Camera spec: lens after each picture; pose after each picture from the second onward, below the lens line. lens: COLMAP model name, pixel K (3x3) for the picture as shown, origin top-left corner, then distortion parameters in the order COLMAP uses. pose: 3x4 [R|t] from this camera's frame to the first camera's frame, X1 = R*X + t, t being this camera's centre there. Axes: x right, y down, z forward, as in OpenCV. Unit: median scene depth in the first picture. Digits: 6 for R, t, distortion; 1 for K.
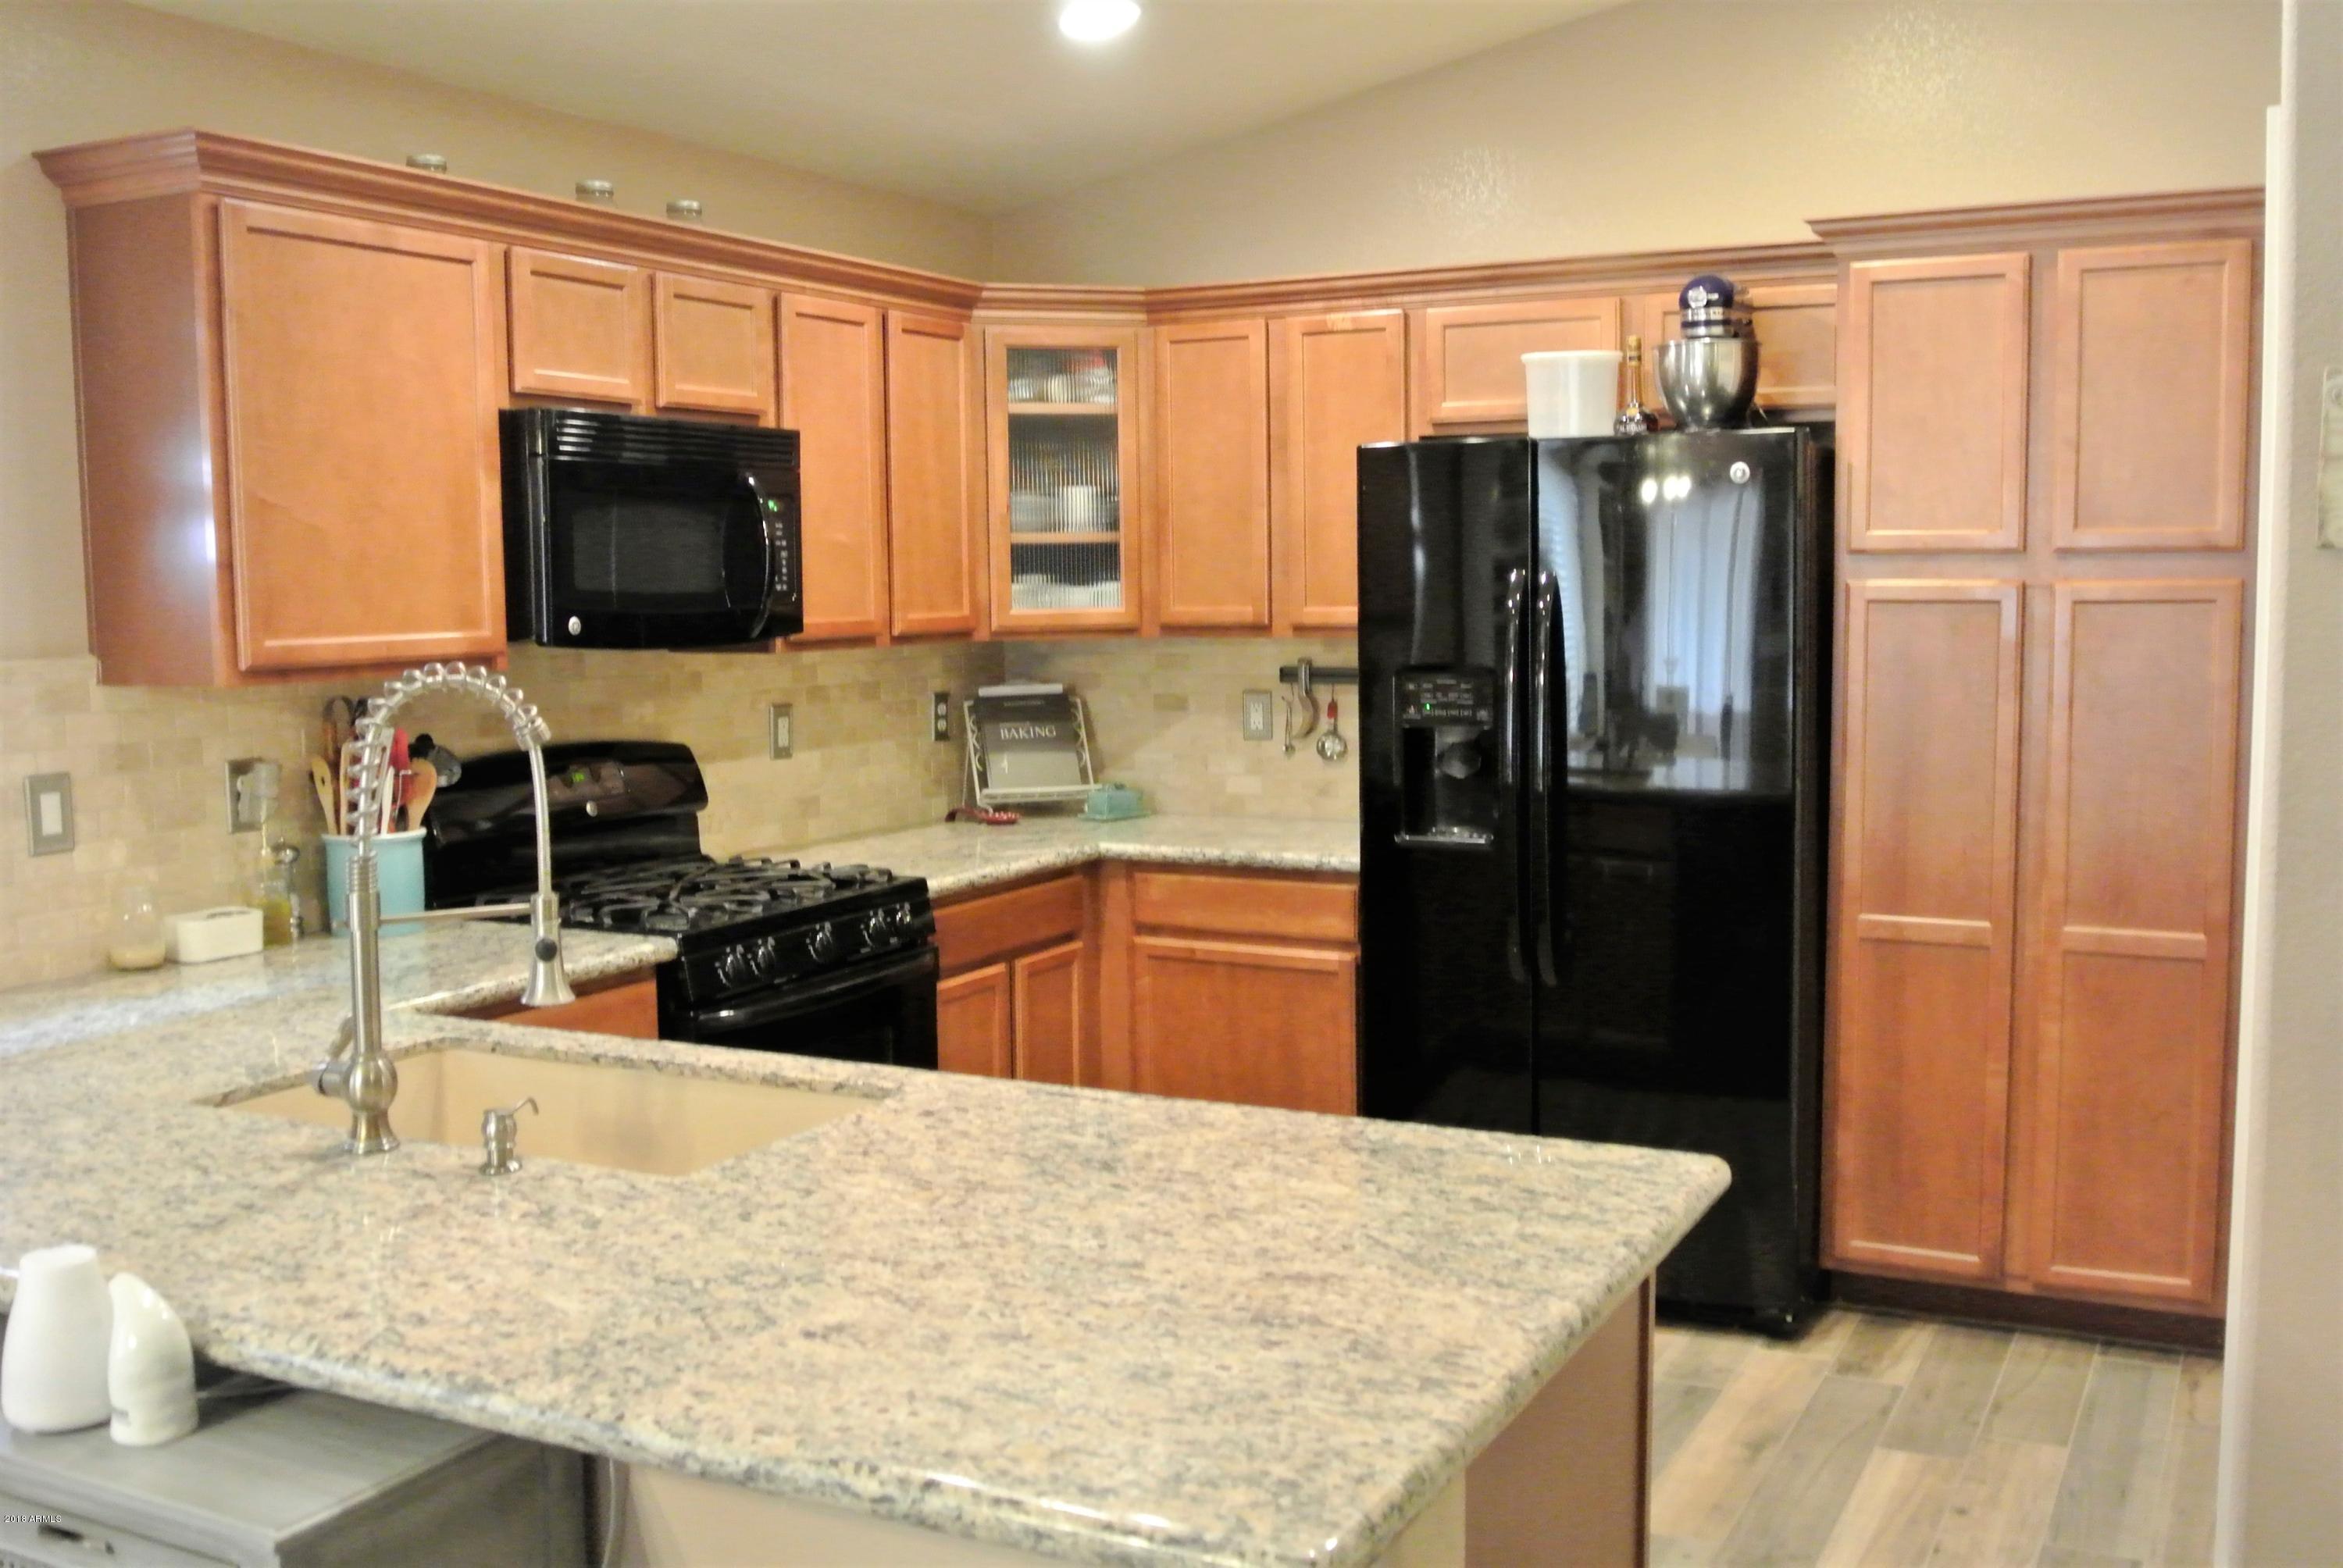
lens RADIAL K [[2212.4, 0, 1174.0], [0, 2212.4, 793.3], [0, 0, 1]] dist [-0.074597, 0.042156]
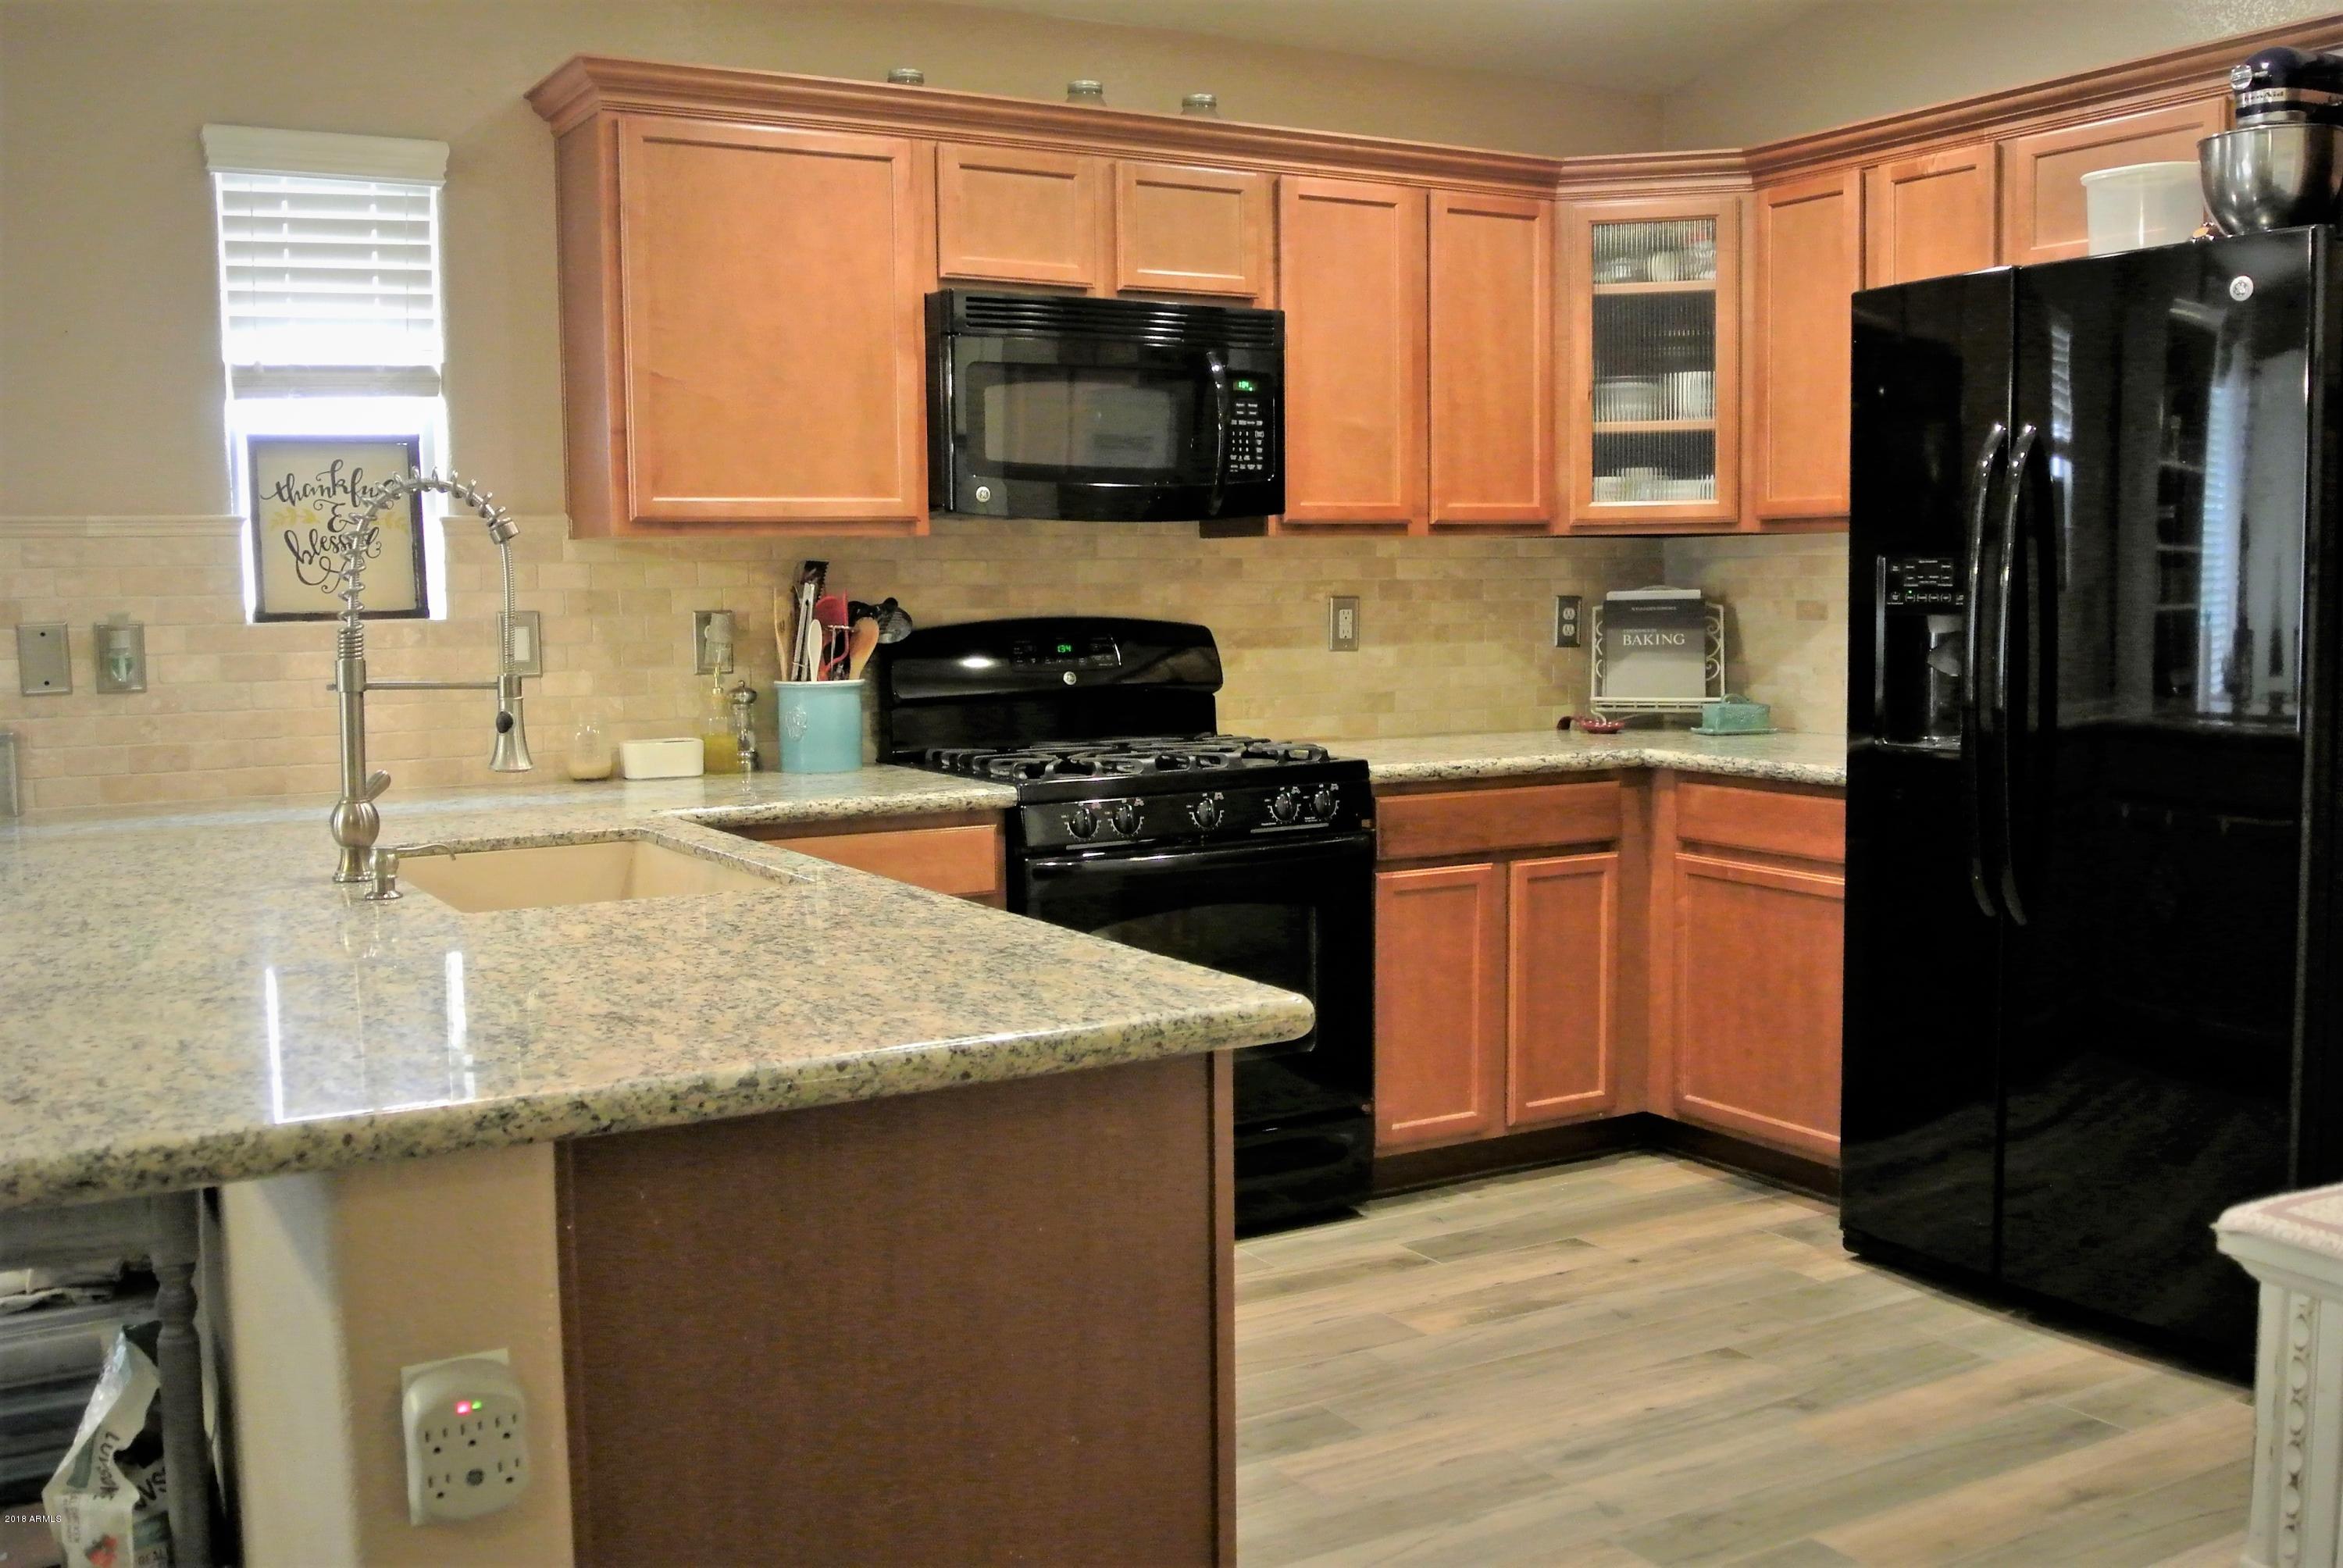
lens RADIAL K [[2212.4, 0, 1174.0], [0, 2212.4, 793.3], [0, 0, 1]] dist [-0.074597, 0.042156]
pose [[0.843462, 0.053328, -0.534535, 0.313633], [-0.050836, 0.998519, 0.019401, 0.035244], [0.534778, 0.010809, 0.844924, 0.118112]]
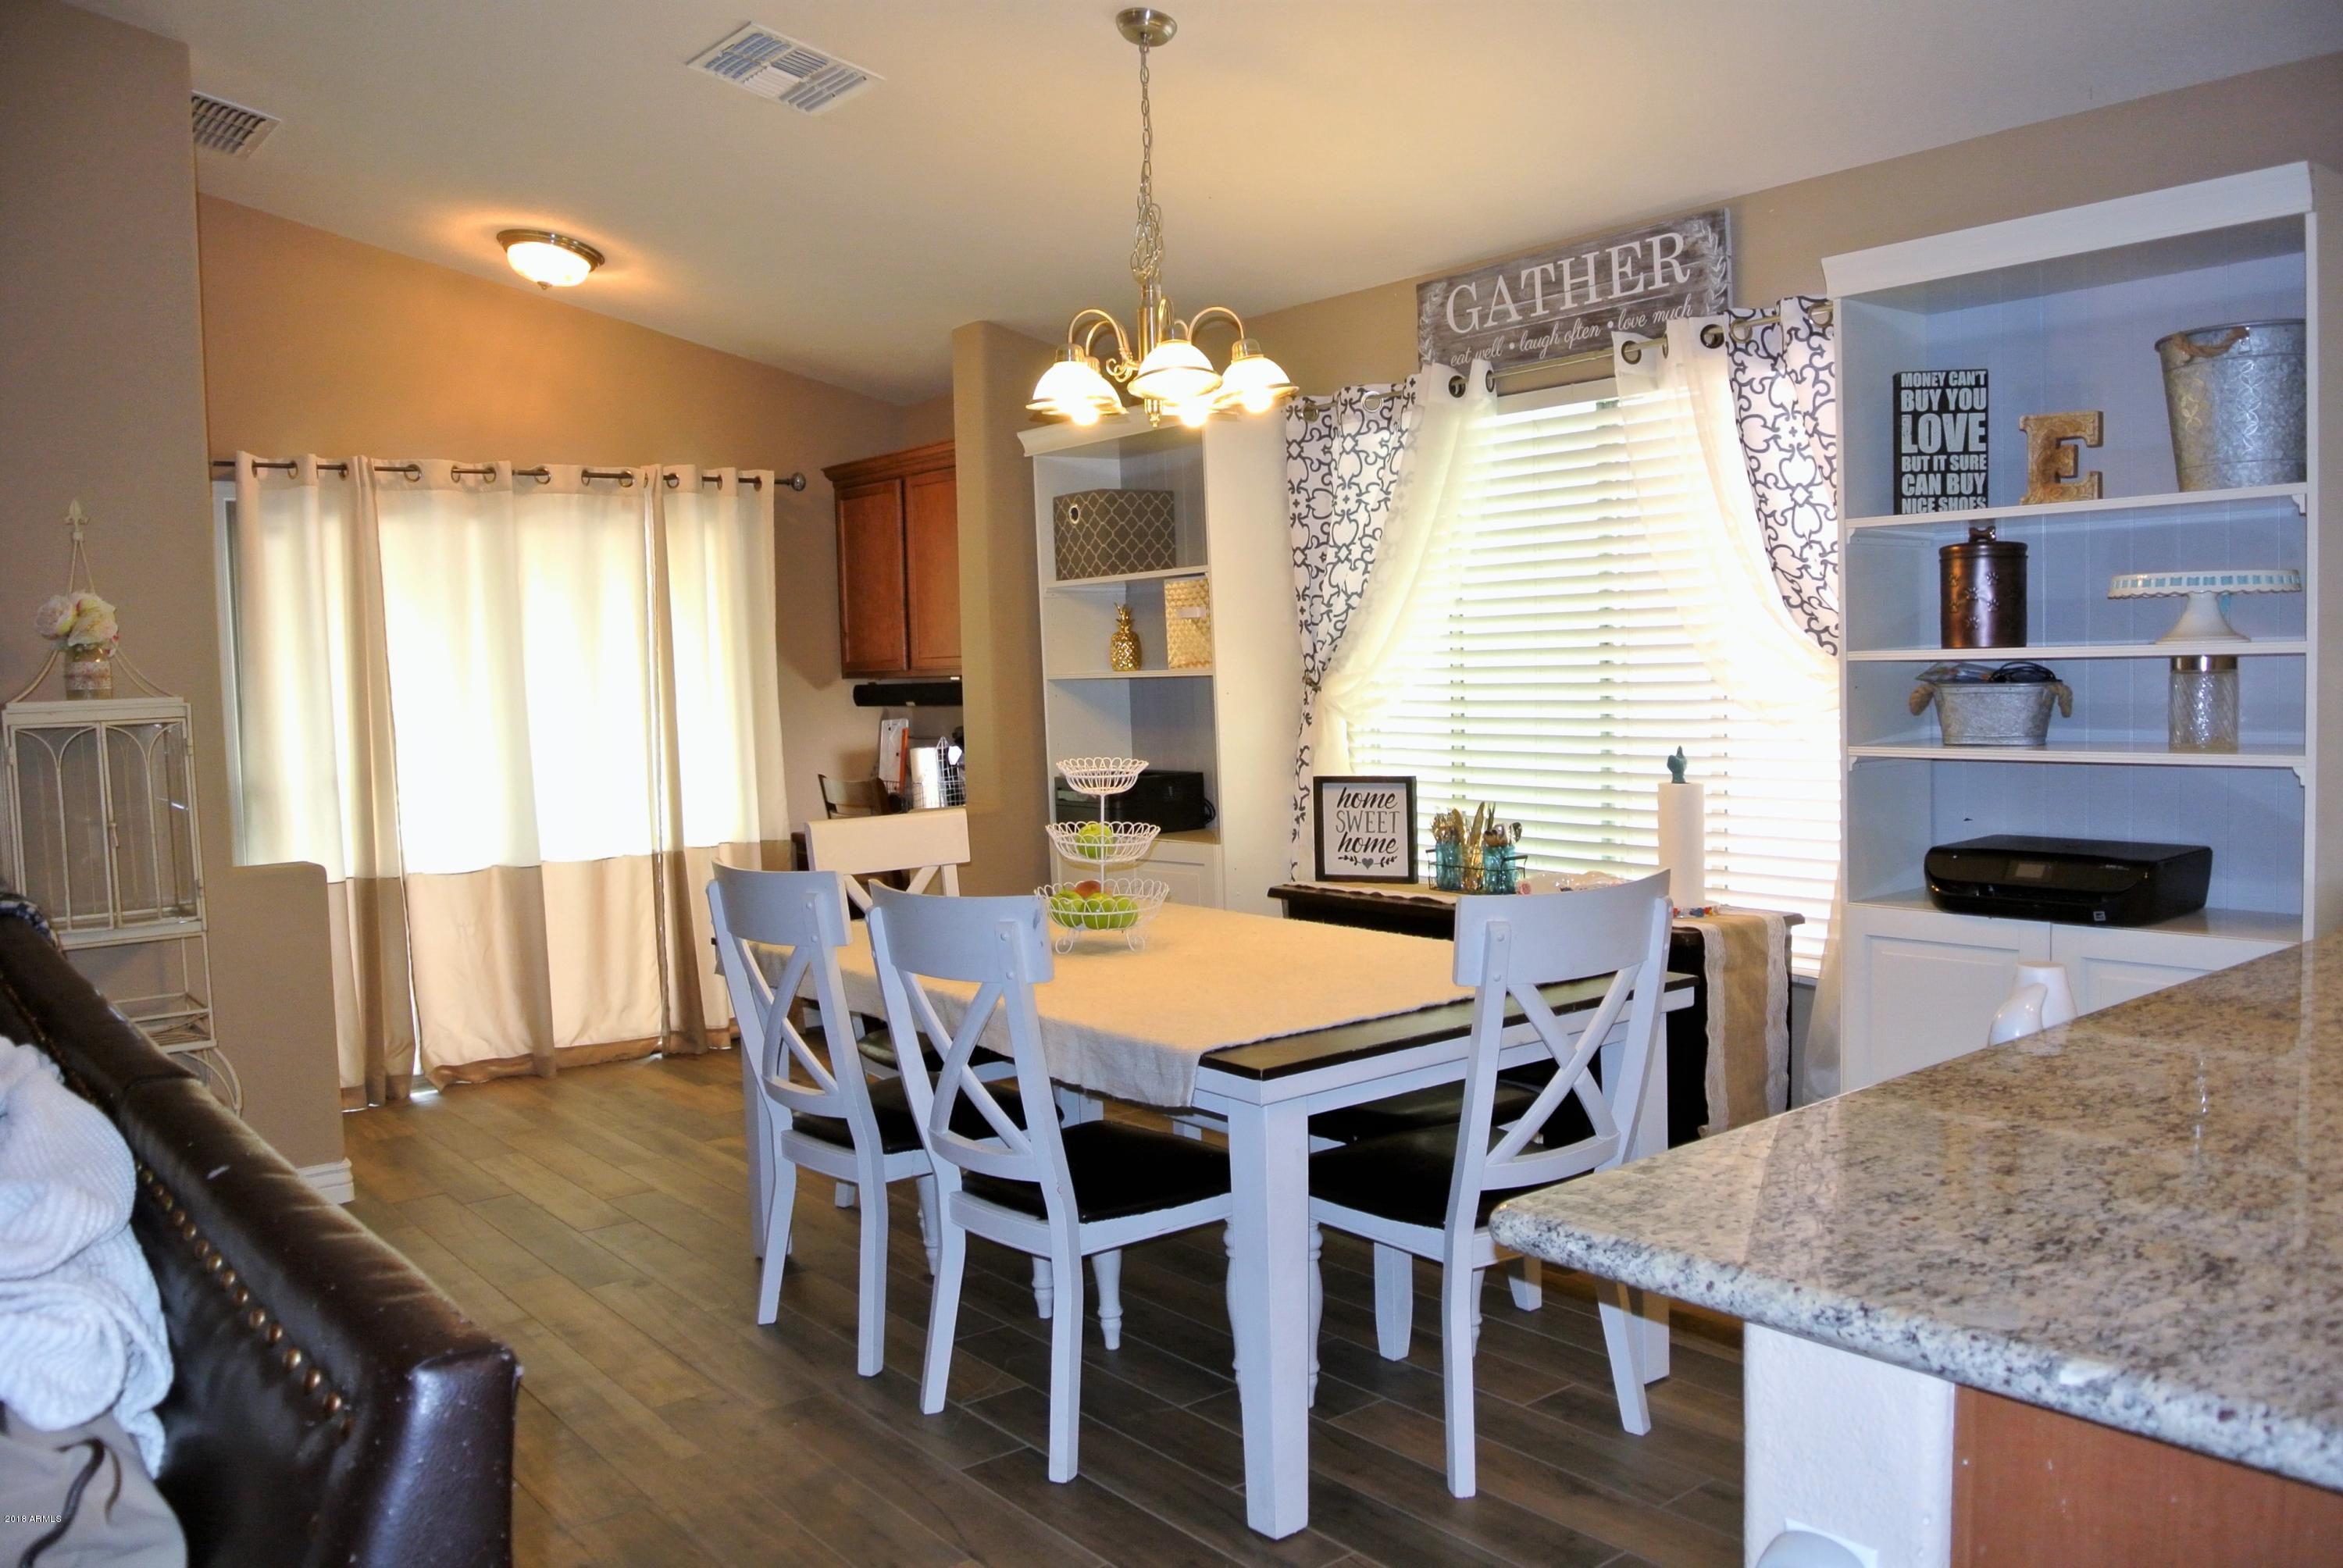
lens RADIAL K [[1844.1, 0, 1176.3], [0, 1844.1, 795.0], [0, 0, 1]] dist [-0.092113, 0.044102]
pose [[-0.418624, 0.083336, -0.904328, 0.338711], [-0.057811, 0.991316, 0.118114, -0.008411], [0.906318, 0.101725, -0.410171, 0.366049]]
